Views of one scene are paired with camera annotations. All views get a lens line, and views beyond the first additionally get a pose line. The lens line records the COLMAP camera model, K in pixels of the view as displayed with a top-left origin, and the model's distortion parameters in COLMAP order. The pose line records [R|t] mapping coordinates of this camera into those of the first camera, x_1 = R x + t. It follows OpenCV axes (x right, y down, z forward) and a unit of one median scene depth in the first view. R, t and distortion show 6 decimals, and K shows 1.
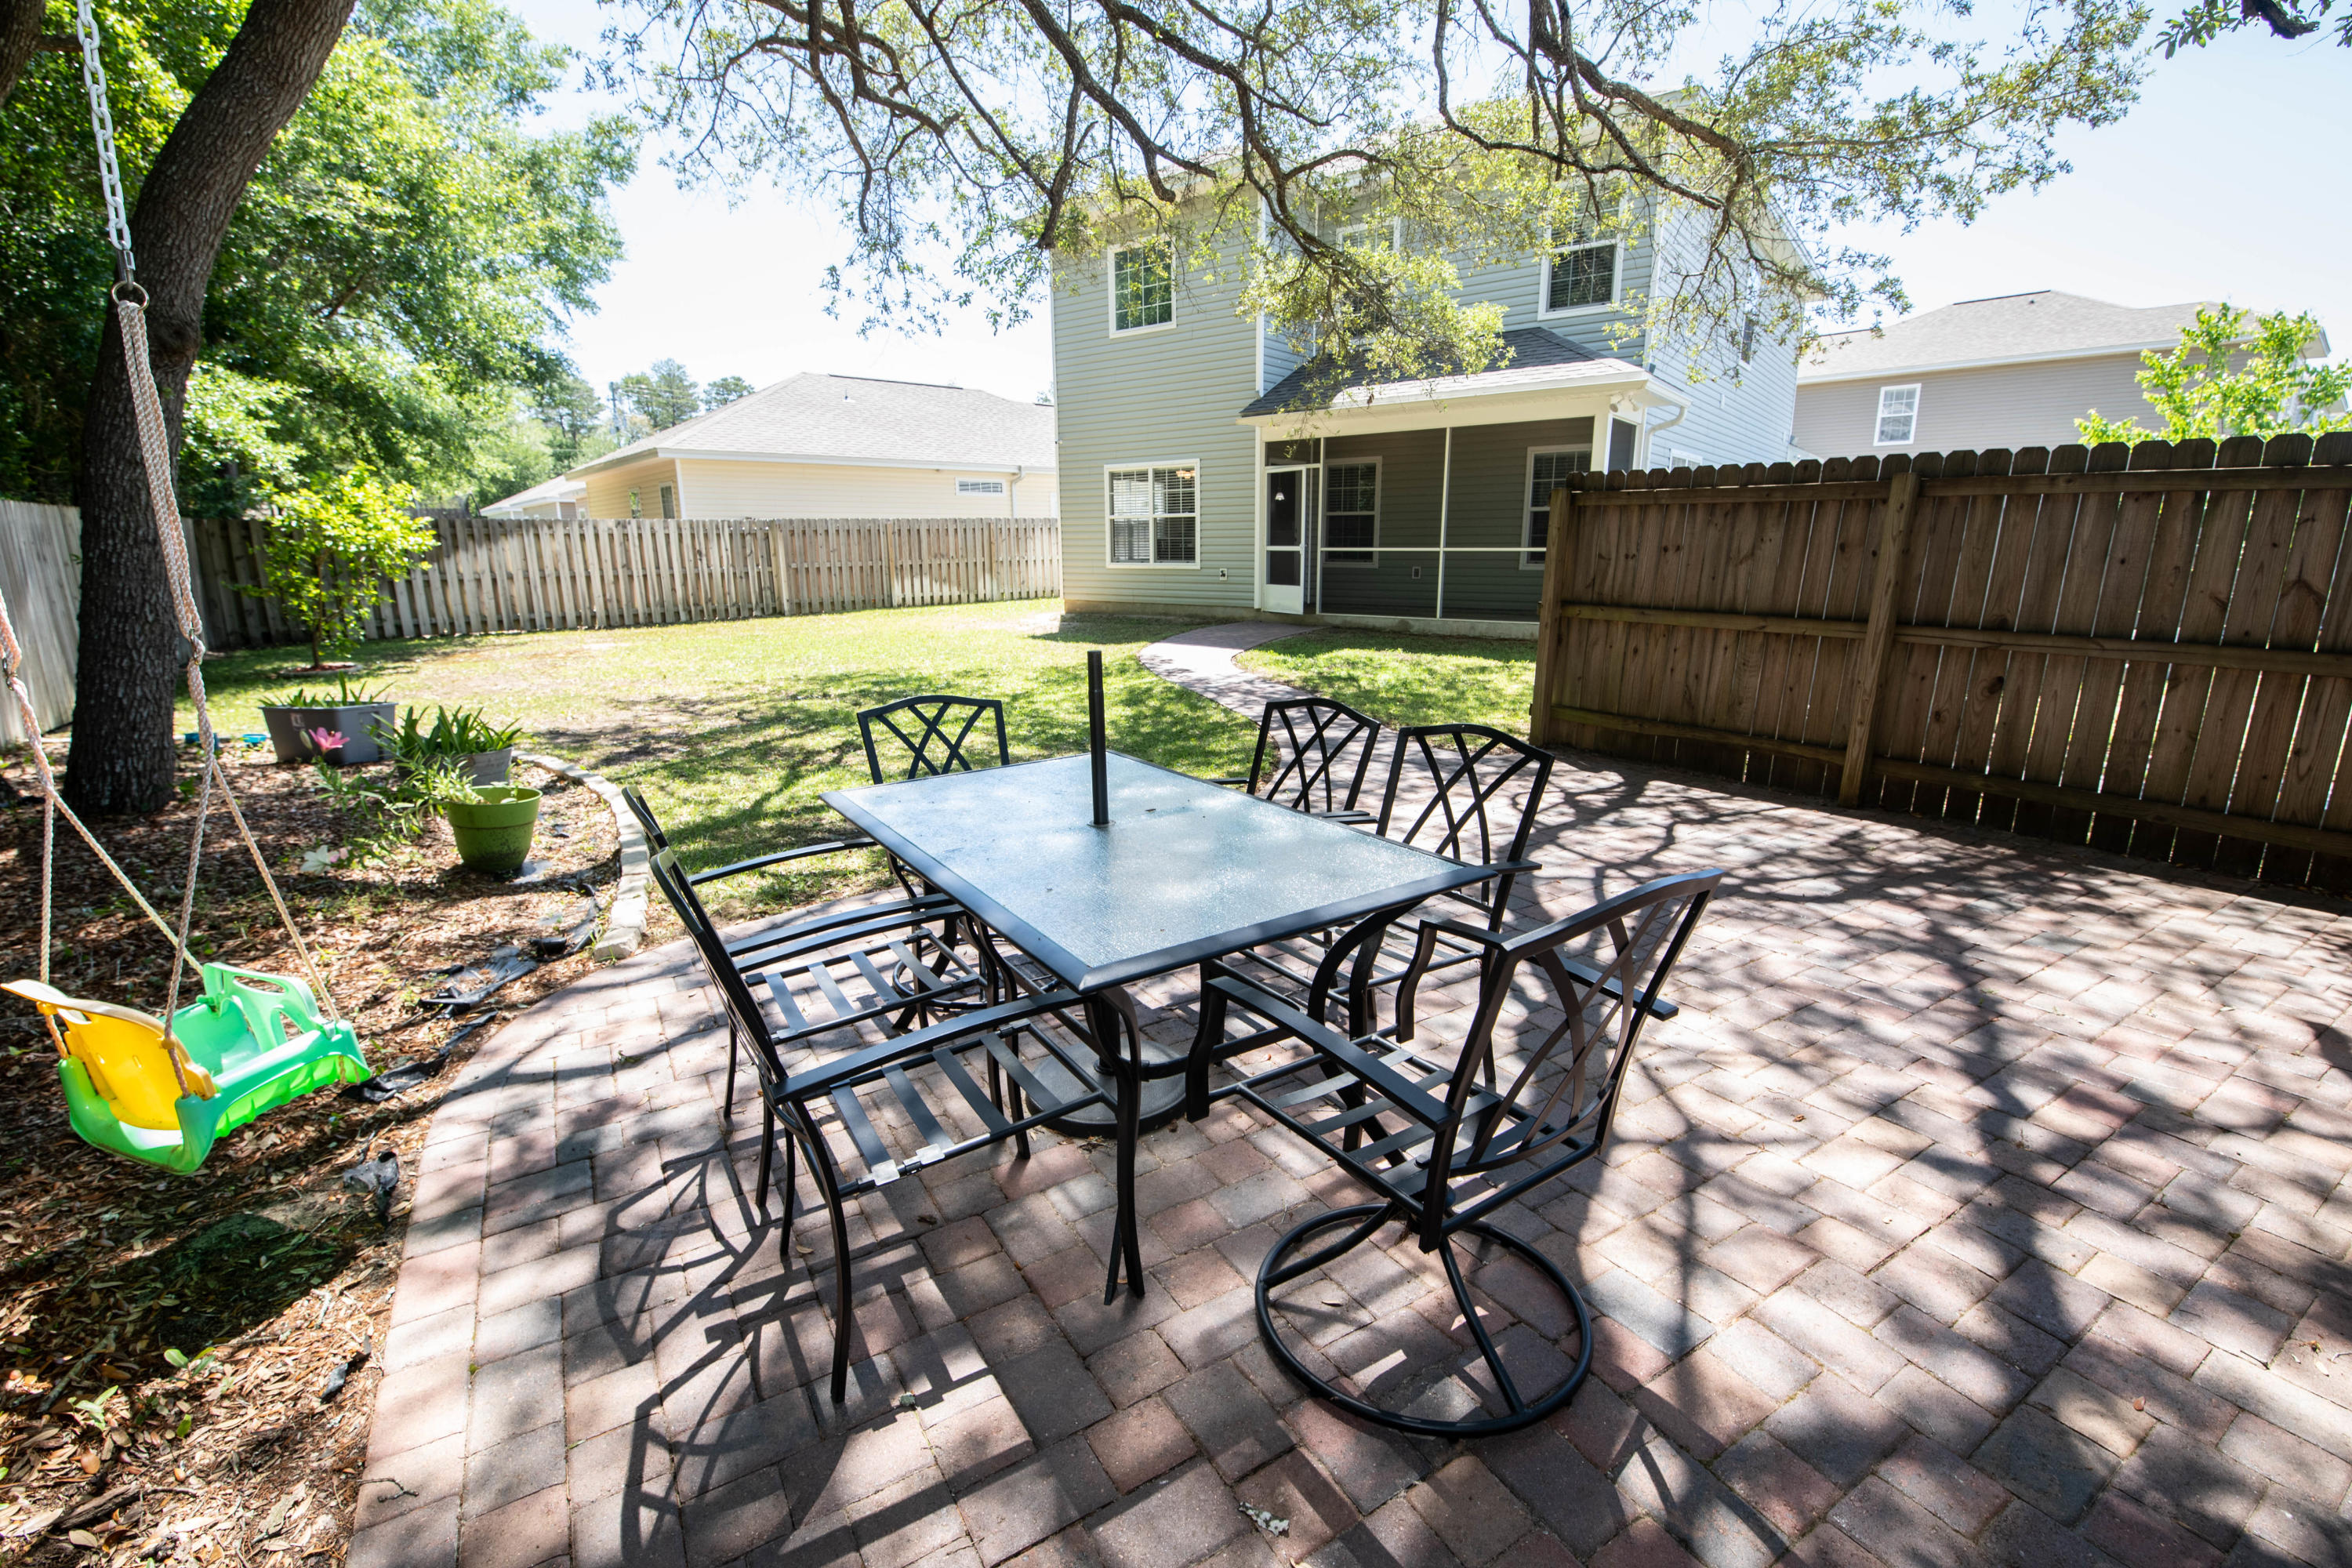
lens RADIAL K [[1013.1, 0, 1178.8], [0, 1013.1, 777.4], [0, 0, 1]] dist [-0.003530, -0.010067]
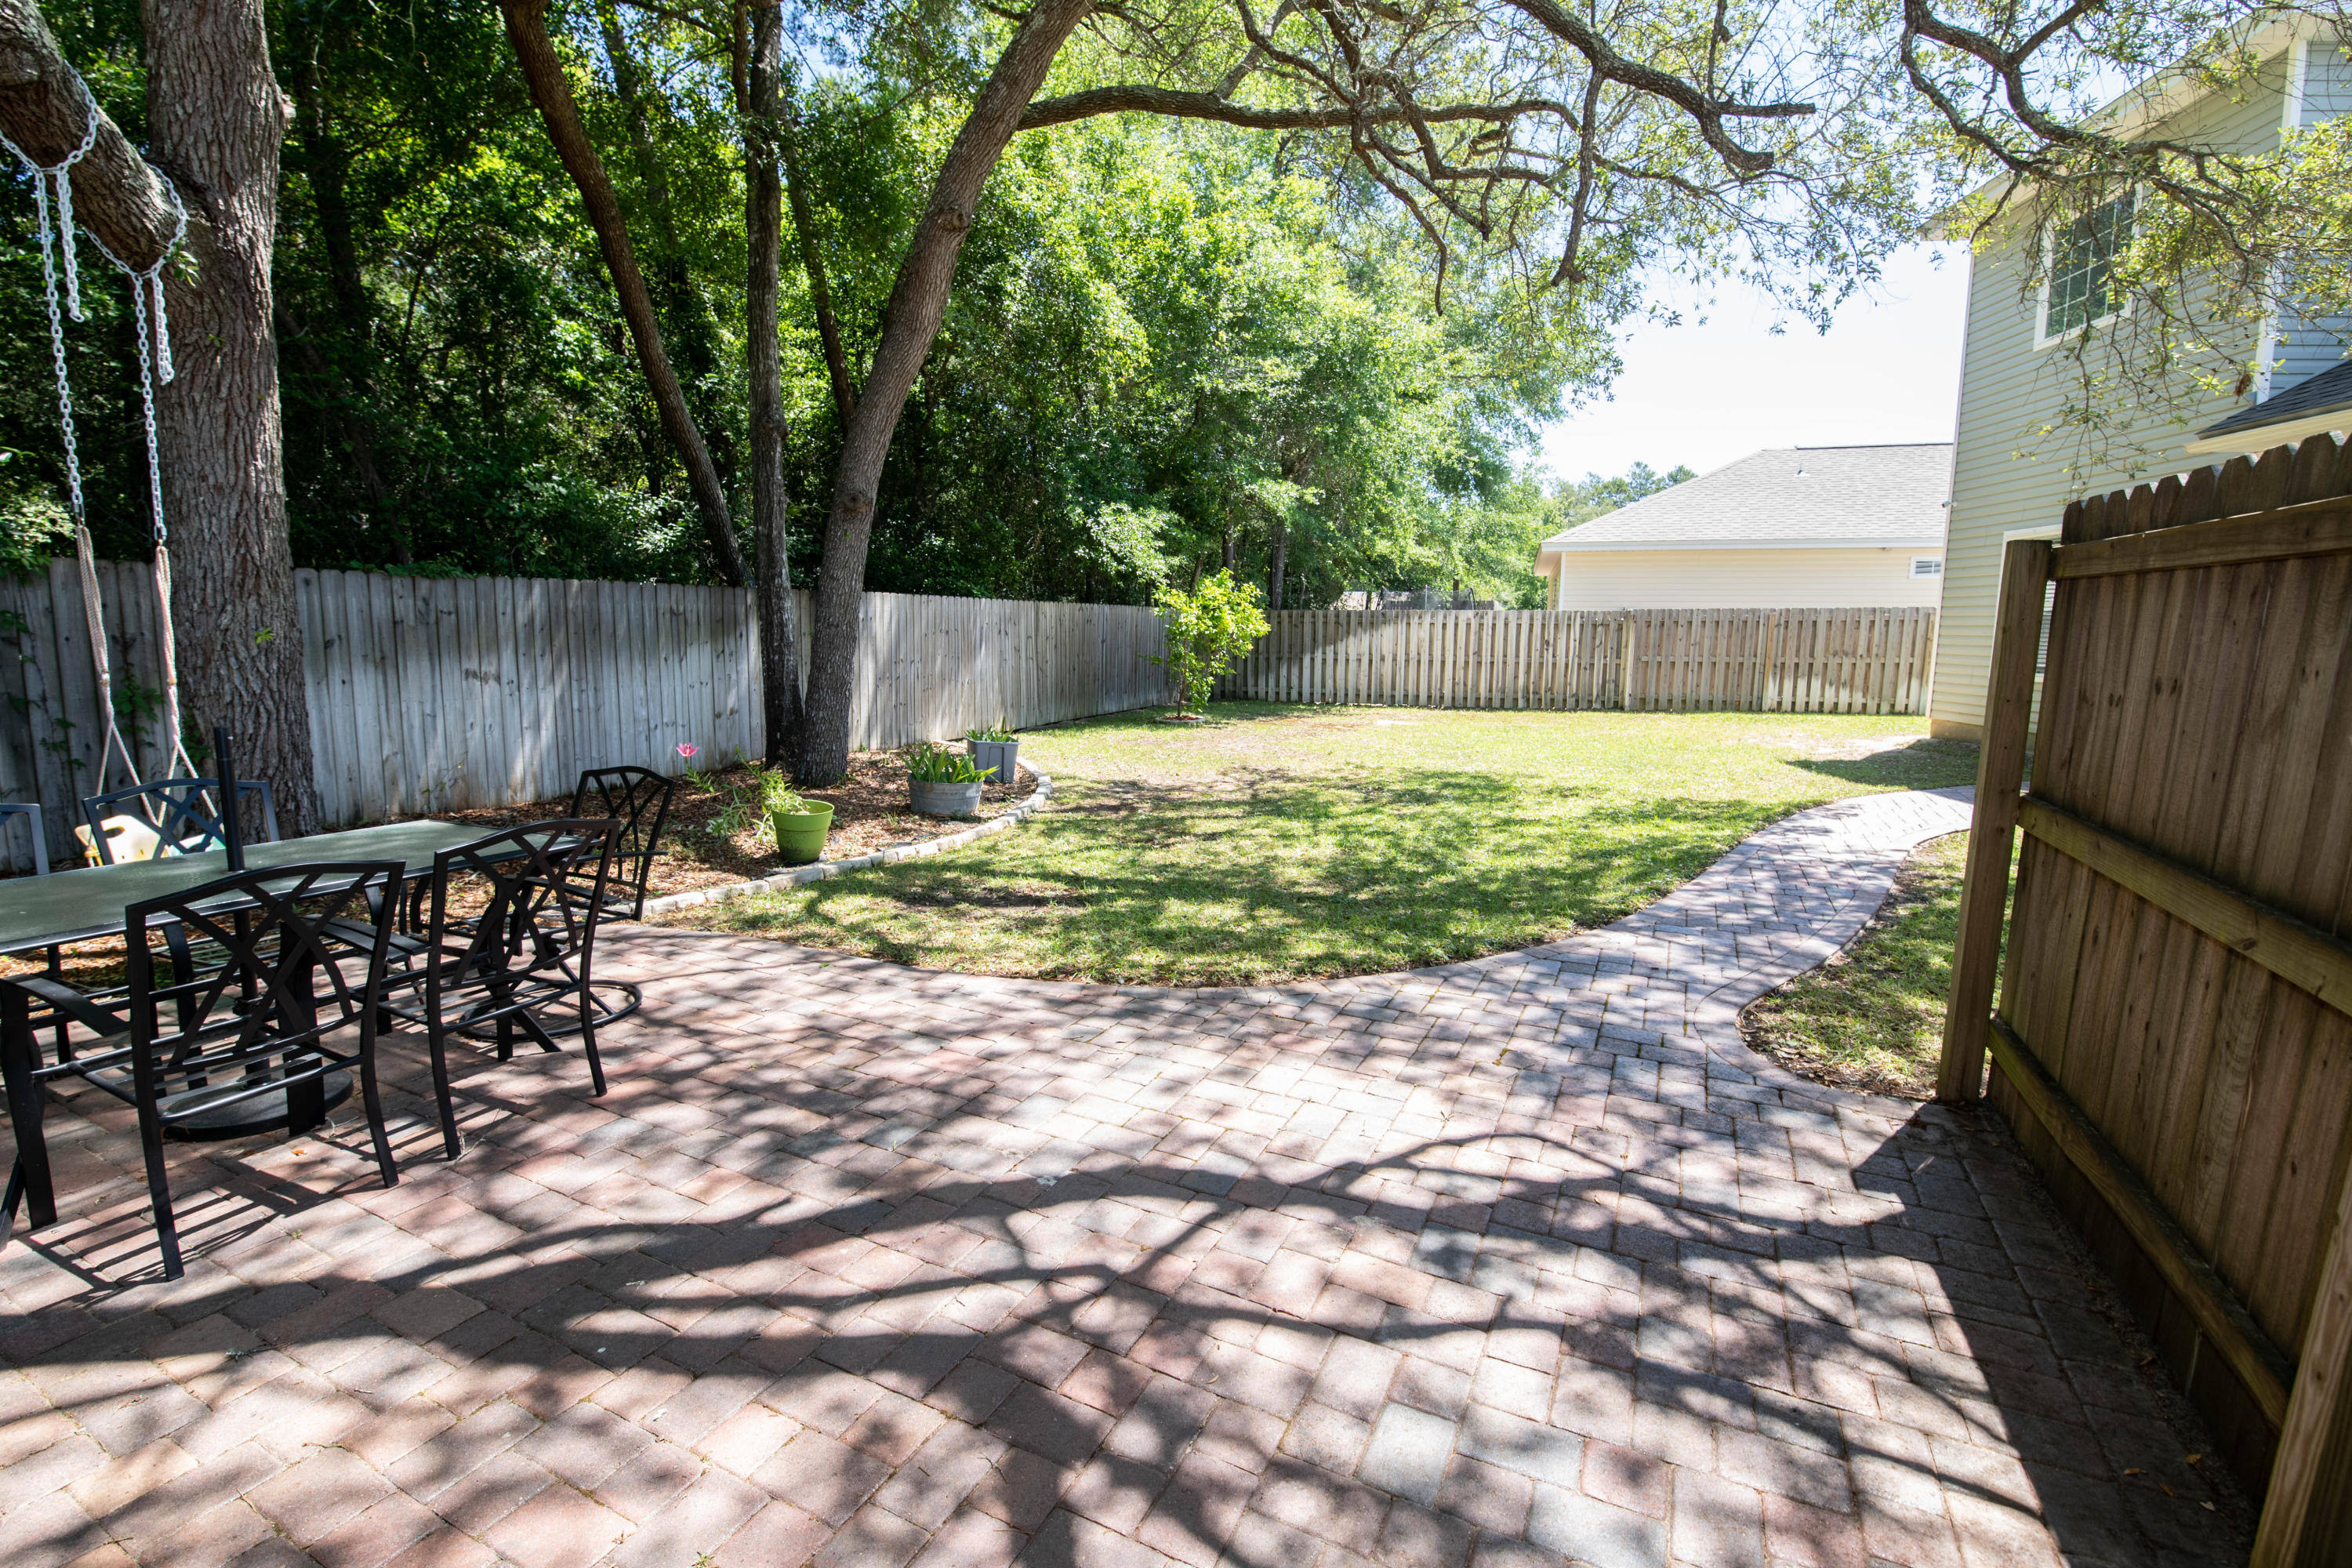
lens RADIAL K [[1021.8, 0, 1190.9], [0, 1021.8, 770.6], [0, 0, 1]] dist [-0.000874, -0.009896]
pose [[0.536005, 0.126522, -0.834680, 0.556604], [-0.203320, 0.978950, 0.017825, -0.118676], [0.819366, 0.160153, 0.550446, 0.463745]]
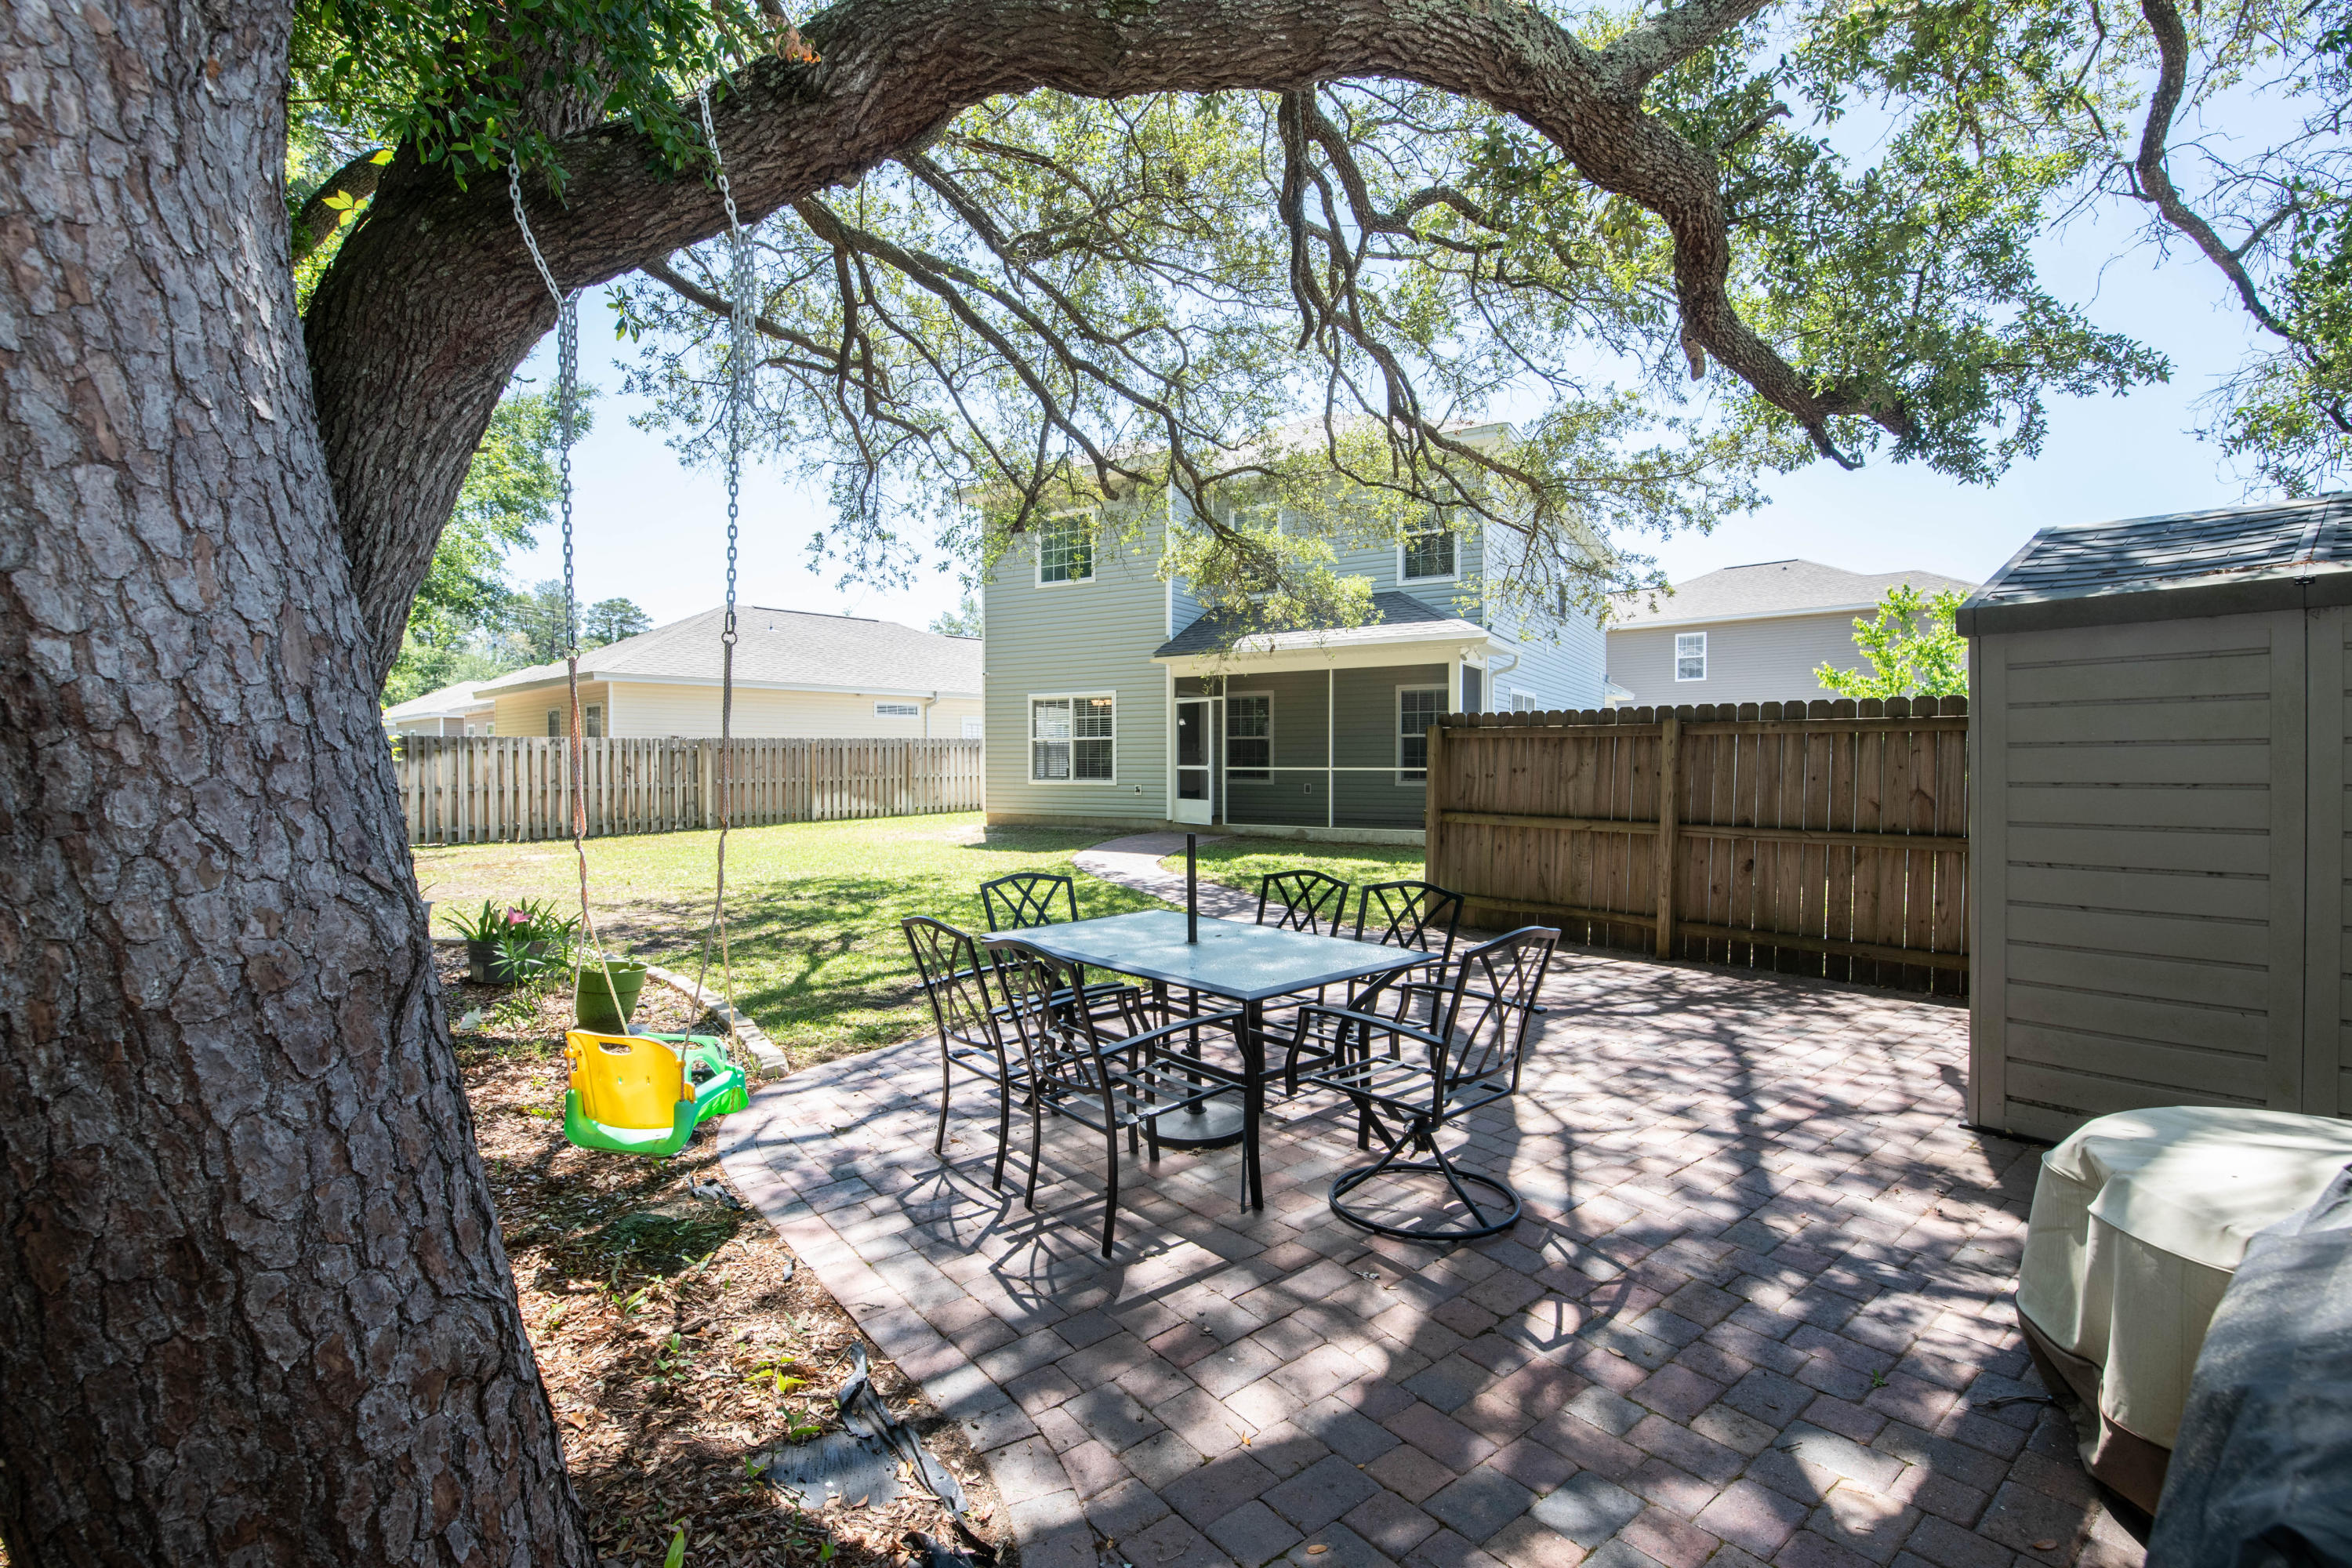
lens RADIAL K [[1016.4, 0, 1179.2], [0, 1016.4, 769.1], [0, 0, 1]] dist [0.000610, -0.010232]
pose [[0.992603, 0.003128, 0.121369, -0.107477], [0.023334, 0.976117, -0.215989, 0.045902], [-0.119146, 0.217223, 0.968823, -0.218177]]
